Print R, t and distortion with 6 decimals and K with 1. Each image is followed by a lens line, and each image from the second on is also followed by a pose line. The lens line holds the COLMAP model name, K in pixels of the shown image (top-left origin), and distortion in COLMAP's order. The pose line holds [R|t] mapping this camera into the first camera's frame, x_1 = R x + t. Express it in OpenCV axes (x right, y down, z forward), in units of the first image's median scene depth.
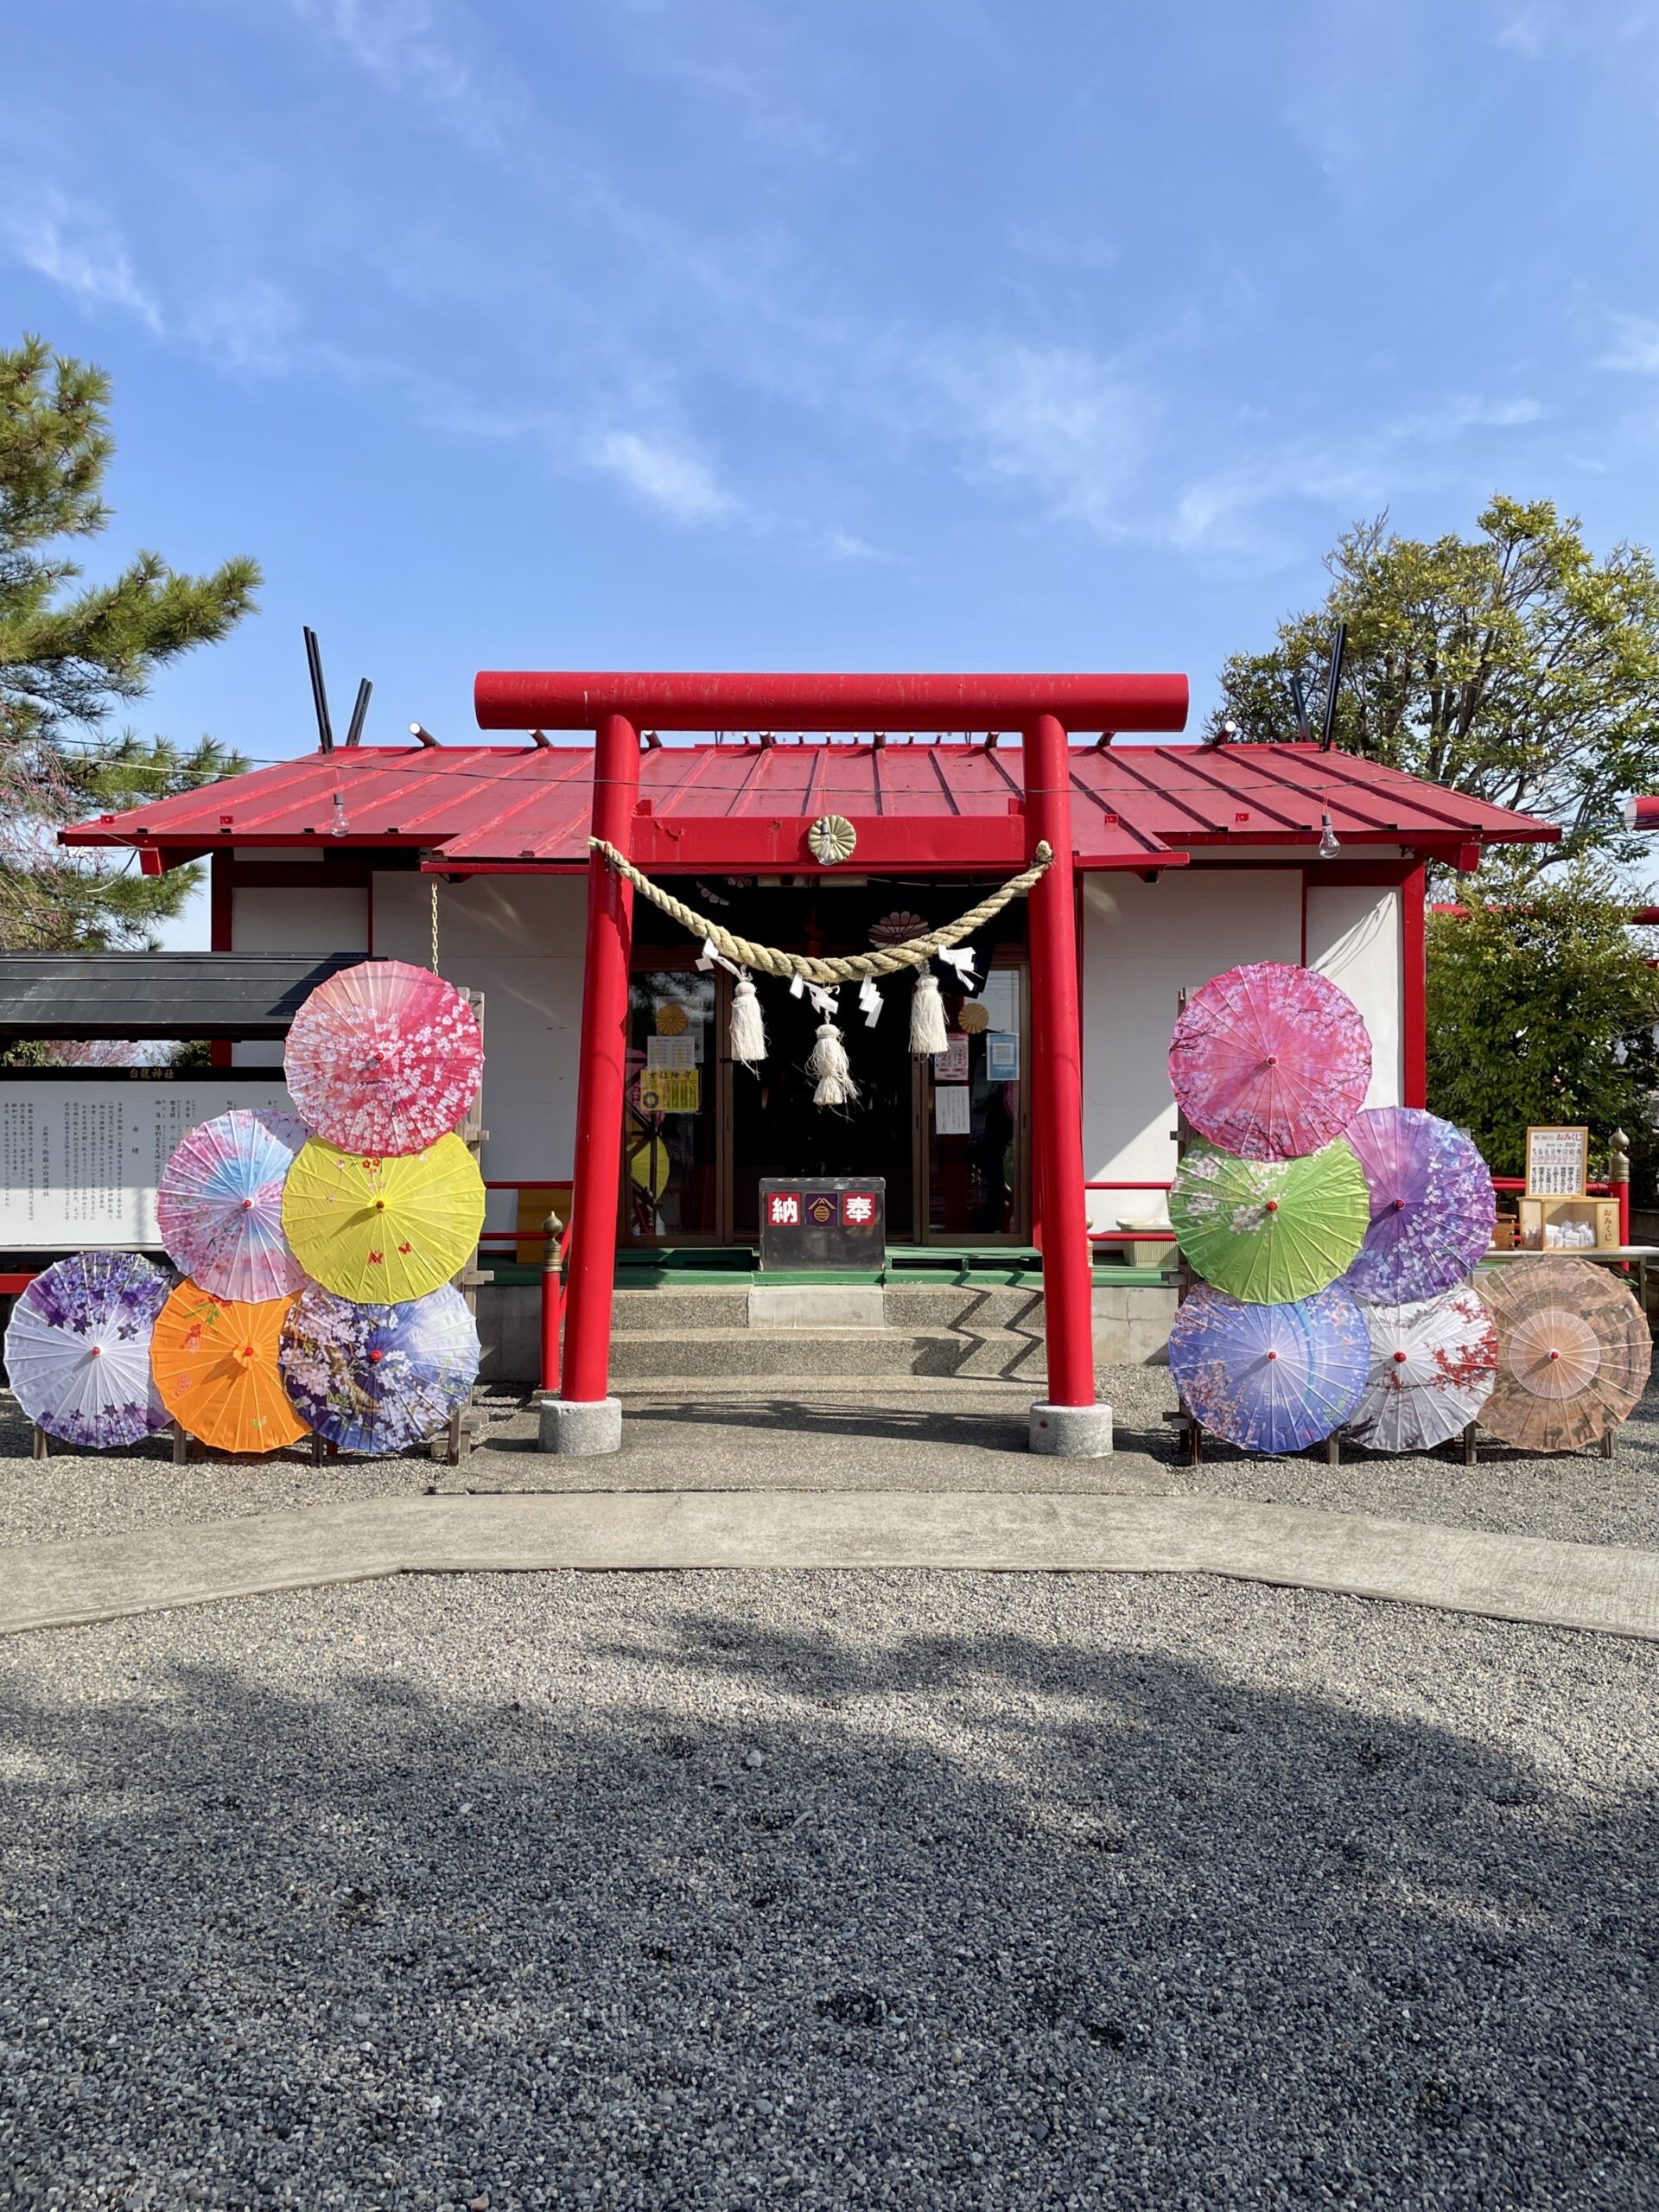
lens RADIAL K [[1684.0, 0, 840.7], [0, 1684.0, 1118.7], [0, 0, 1]] dist [0.063153, -0.018006]
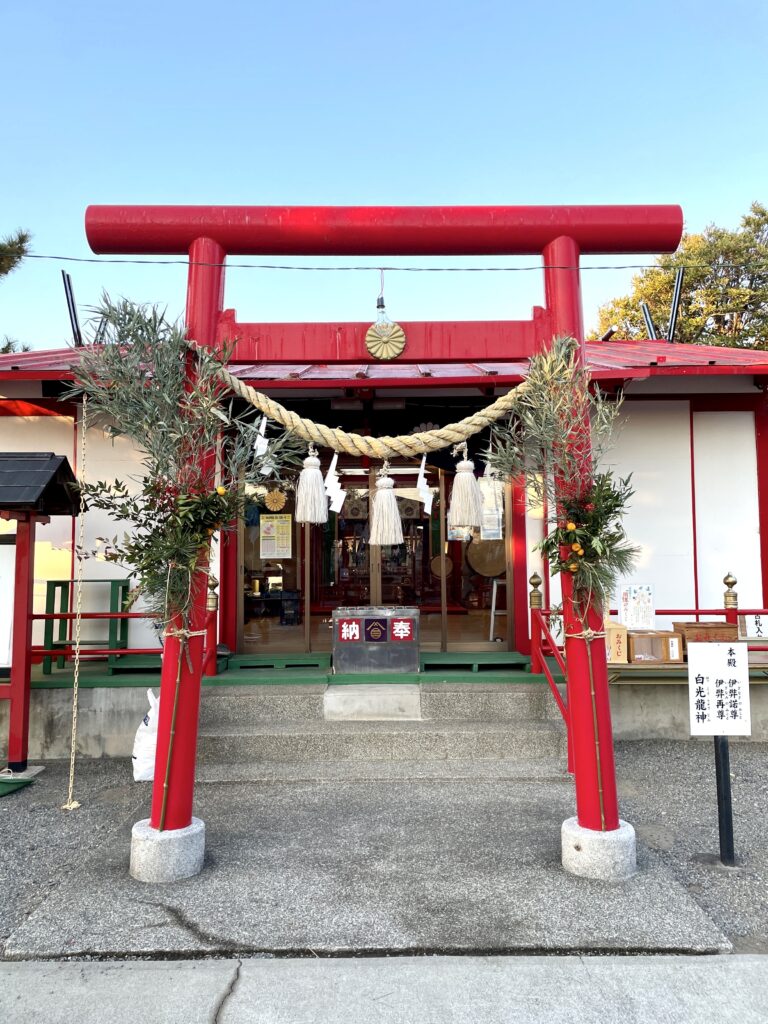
lens RADIAL K [[779.6, 0, 385.2], [0, 779.6, 514.7], [0, 0, 1]] dist [0.063153, -0.018006]
pose [[0.999953, -0.007069, 0.006622, -0.009795], [0.007411, 0.998556, -0.053213, -0.012576], [-0.006236, 0.053259, 0.998561, 0.446849]]
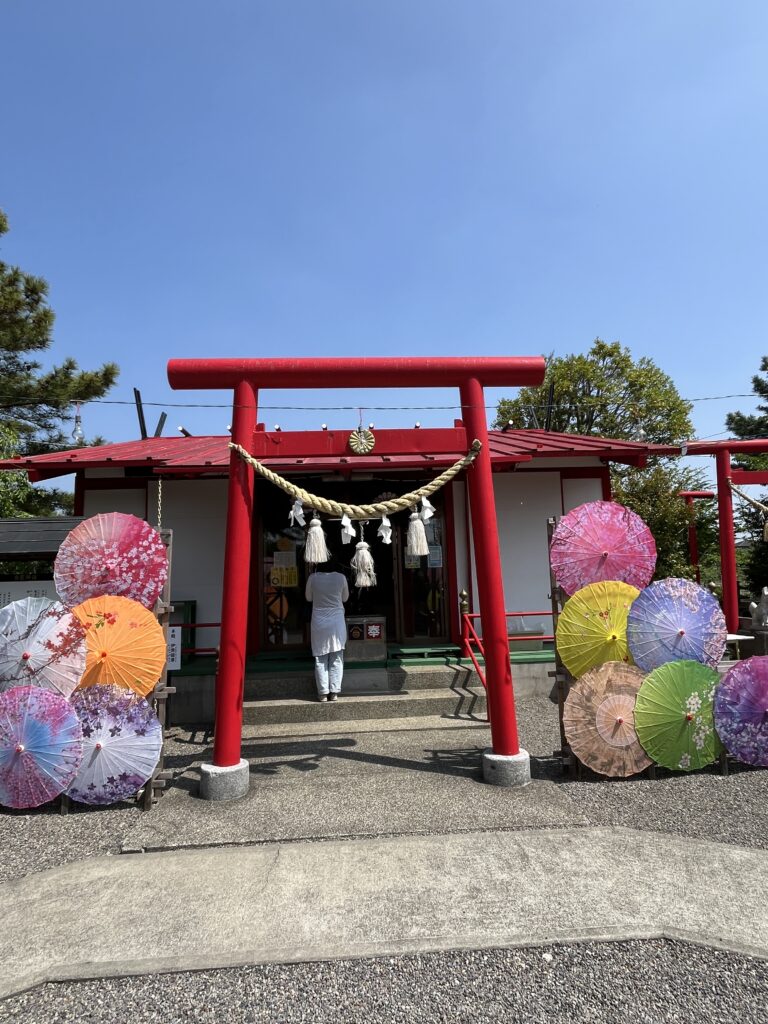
lens RADIAL K [[561.8, 0, 386.8], [0, 561.8, 511.3], [0, 0, 1]] dist [-0.012641, -0.003713]
pose [[0.997726, -0.025057, 0.062573, -0.018046], [0.032304, 0.992532, -0.117628, -0.015877], [-0.059158, 0.119382, 0.991084, 0.389635]]
